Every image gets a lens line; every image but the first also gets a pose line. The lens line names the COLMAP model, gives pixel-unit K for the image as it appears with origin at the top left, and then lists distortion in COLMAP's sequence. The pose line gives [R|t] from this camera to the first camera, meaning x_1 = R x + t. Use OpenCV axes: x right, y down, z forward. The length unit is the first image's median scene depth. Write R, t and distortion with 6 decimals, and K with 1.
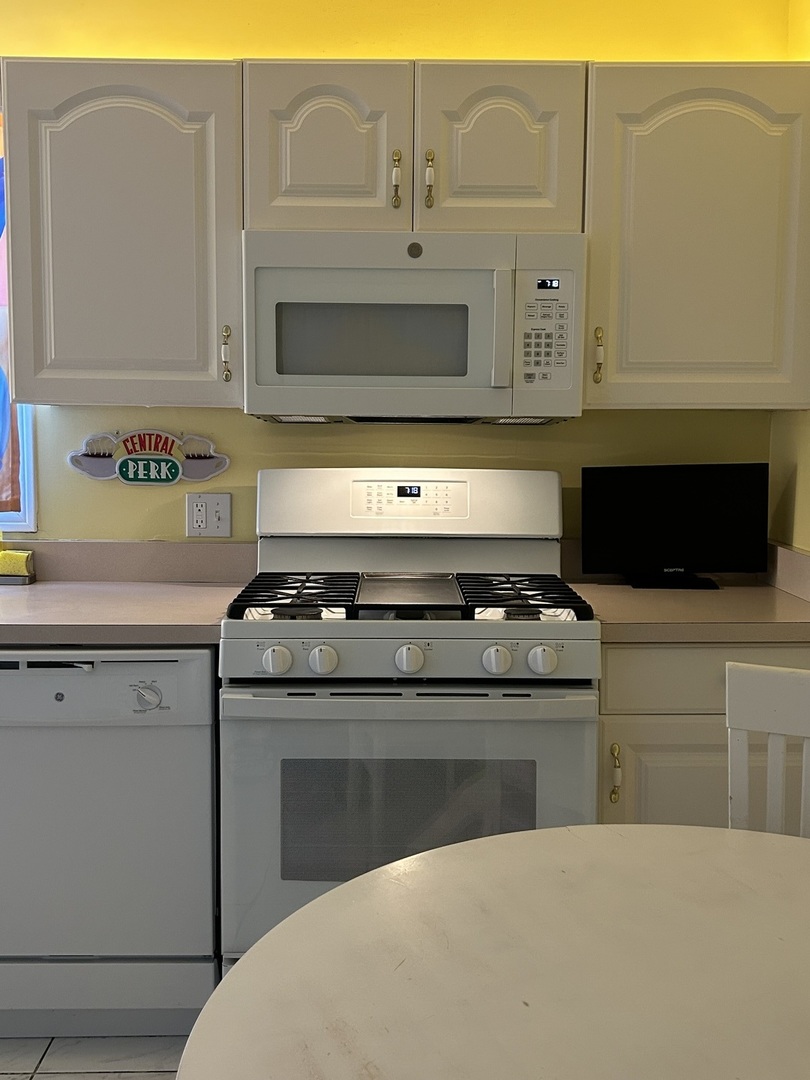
lens RADIAL K [[1107.2, 0, 405.0], [0, 1107.2, 540.0], [0, 0, 1]] dist [0.009329, -0.020762]
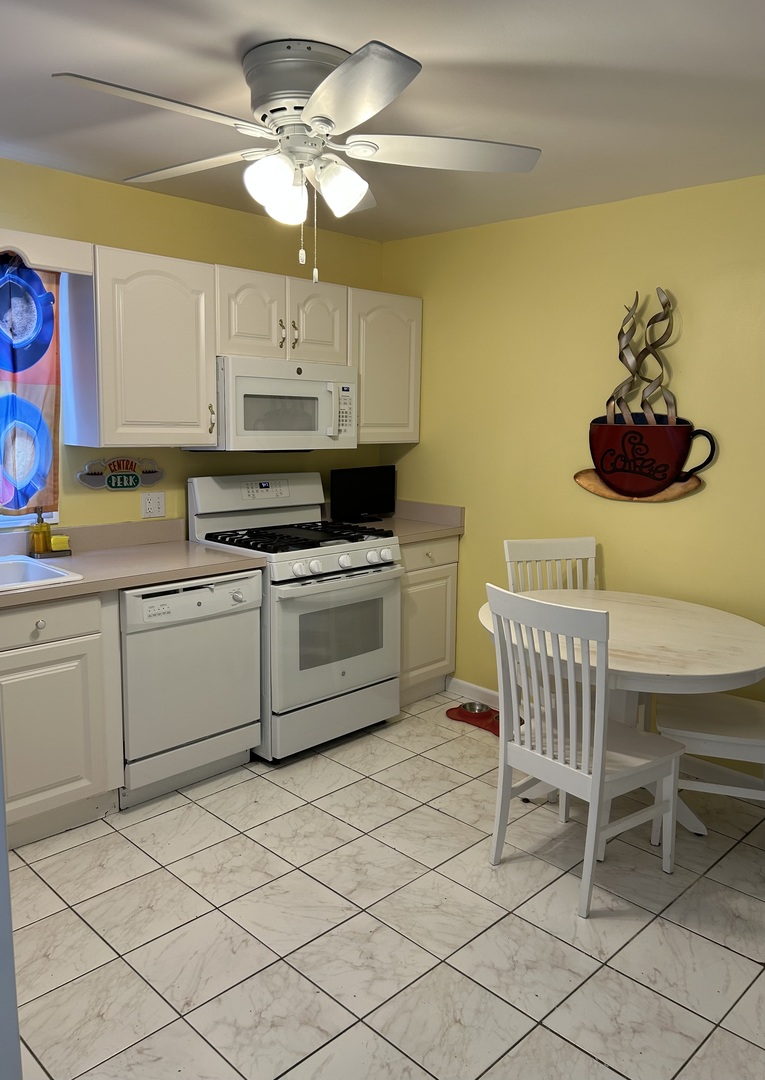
lens RADIAL K [[805.8, 0, 382.5], [0, 805.8, 540.0], [0, 0, 1]] dist [-0.003551, -0.000637]
pose [[0.707549, -0.103657, 0.699020, -0.846282], [0.060343, 0.994433, 0.086385, -0.056948], [-0.704083, -0.018940, 0.709865, -0.173994]]
